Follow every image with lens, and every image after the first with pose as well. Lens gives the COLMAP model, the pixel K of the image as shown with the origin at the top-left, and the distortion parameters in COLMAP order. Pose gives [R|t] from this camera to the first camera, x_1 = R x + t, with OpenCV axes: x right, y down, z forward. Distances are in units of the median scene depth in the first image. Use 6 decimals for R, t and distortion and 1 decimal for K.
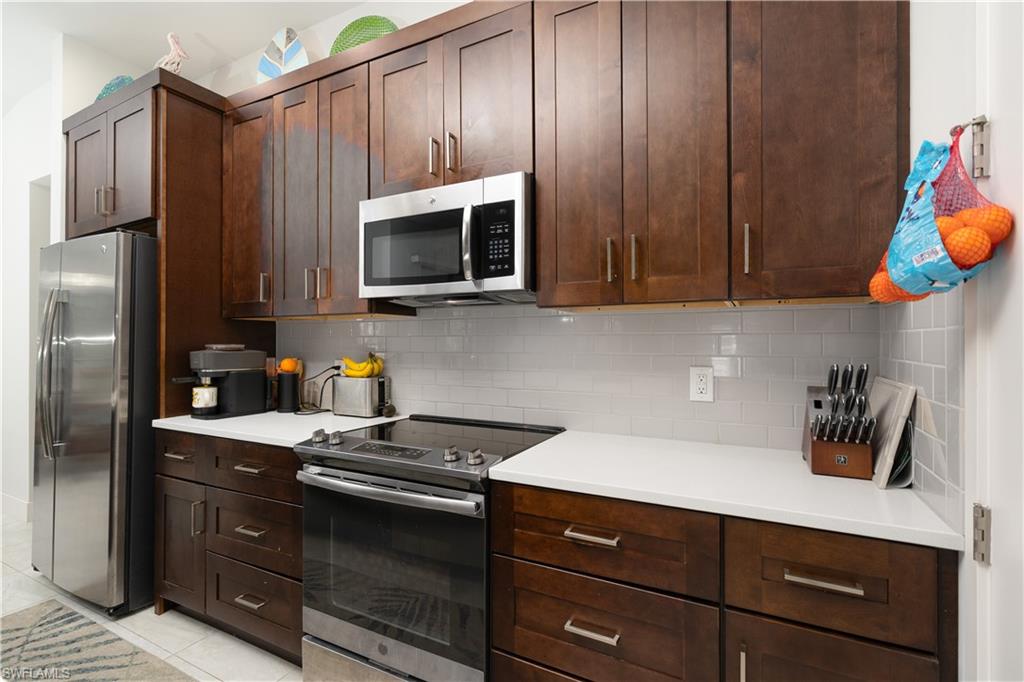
lens RADIAL K [[472.0, 0, 510.3], [0, 472.0, 342.2], [0, 0, 1]] dist [-0.005471, 0.005114]
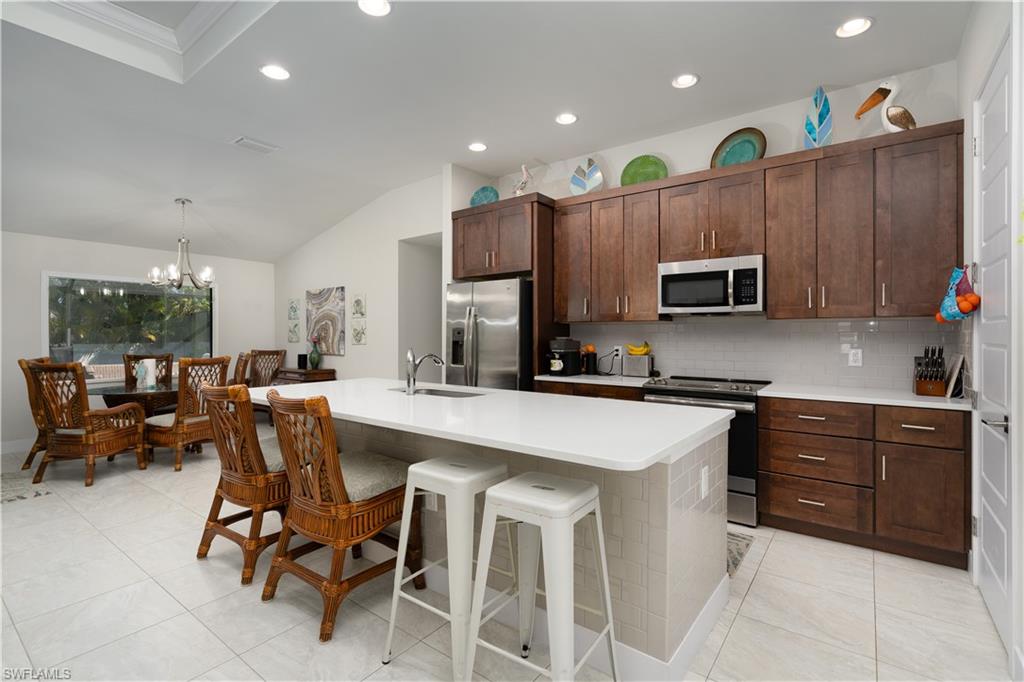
lens RADIAL K [[472.0, 0, 512.8], [0, 472.0, 336.2], [0, 0, 1]] dist [-0.005471, 0.005114]
pose [[0.985773, 0.000431, -0.168079, -0.711692], [0.000148, 0.999994, 0.003435, -0.006962], [0.168080, -0.003411, 0.985768, -1.246671]]
